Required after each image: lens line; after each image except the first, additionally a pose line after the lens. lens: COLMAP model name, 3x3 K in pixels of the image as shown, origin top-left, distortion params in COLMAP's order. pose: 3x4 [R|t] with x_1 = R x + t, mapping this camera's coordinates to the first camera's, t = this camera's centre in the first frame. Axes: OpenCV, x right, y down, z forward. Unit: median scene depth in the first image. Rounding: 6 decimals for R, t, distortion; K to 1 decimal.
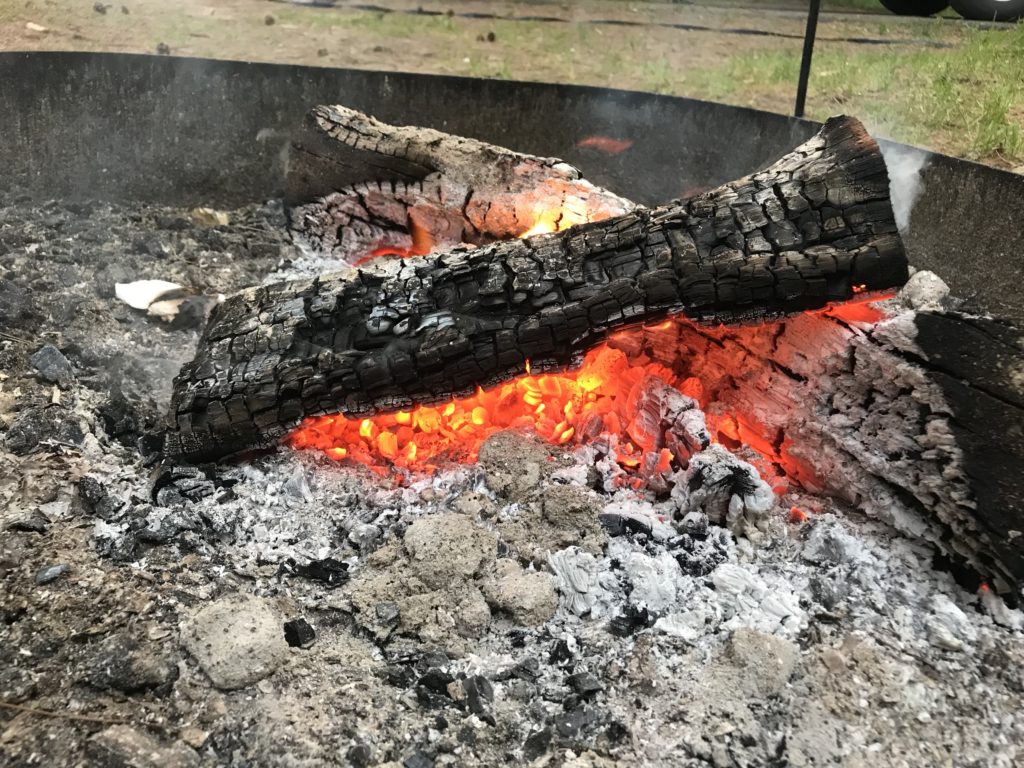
lens RADIAL K [[852.1, 0, 512.0], [0, 852.1, 384.0], [0, 0, 1]] dist [-0.003290, 0.051421]
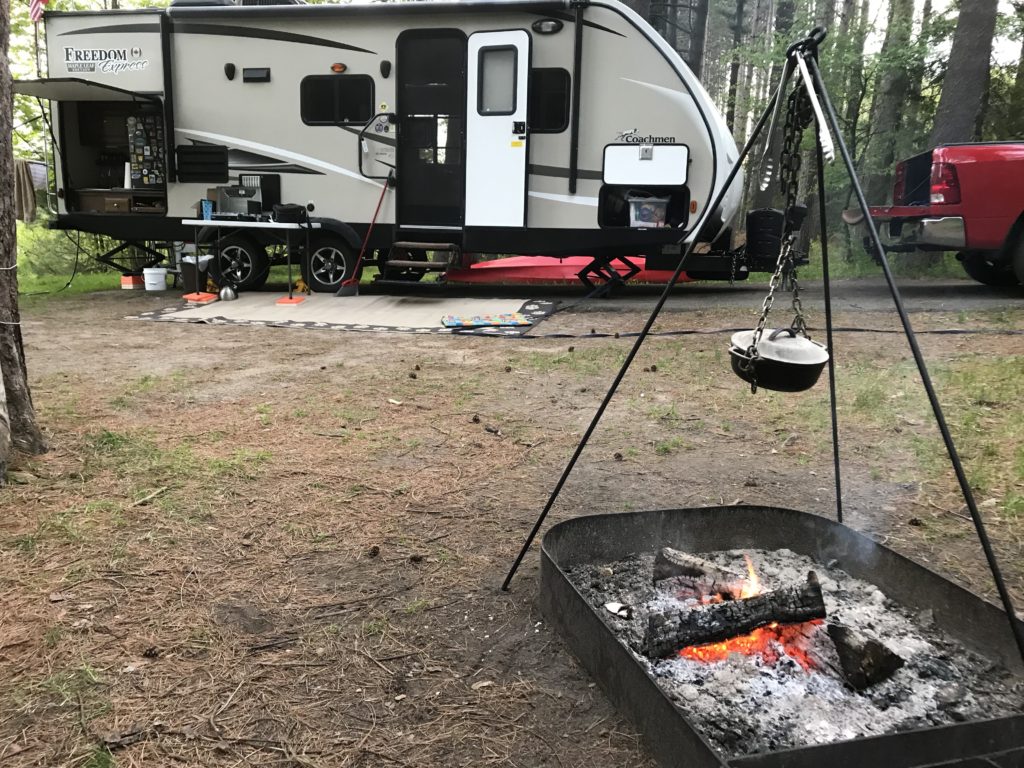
lens RADIAL K [[852.1, 0, 512.0], [0, 852.1, 384.0], [0, 0, 1]] dist [-0.003290, 0.051421]
pose [[0.987316, -0.043154, -0.152788, -0.393297], [0.003753, 0.968426, -0.249273, -0.177321], [0.158721, 0.245538, 0.956305, -3.546224]]
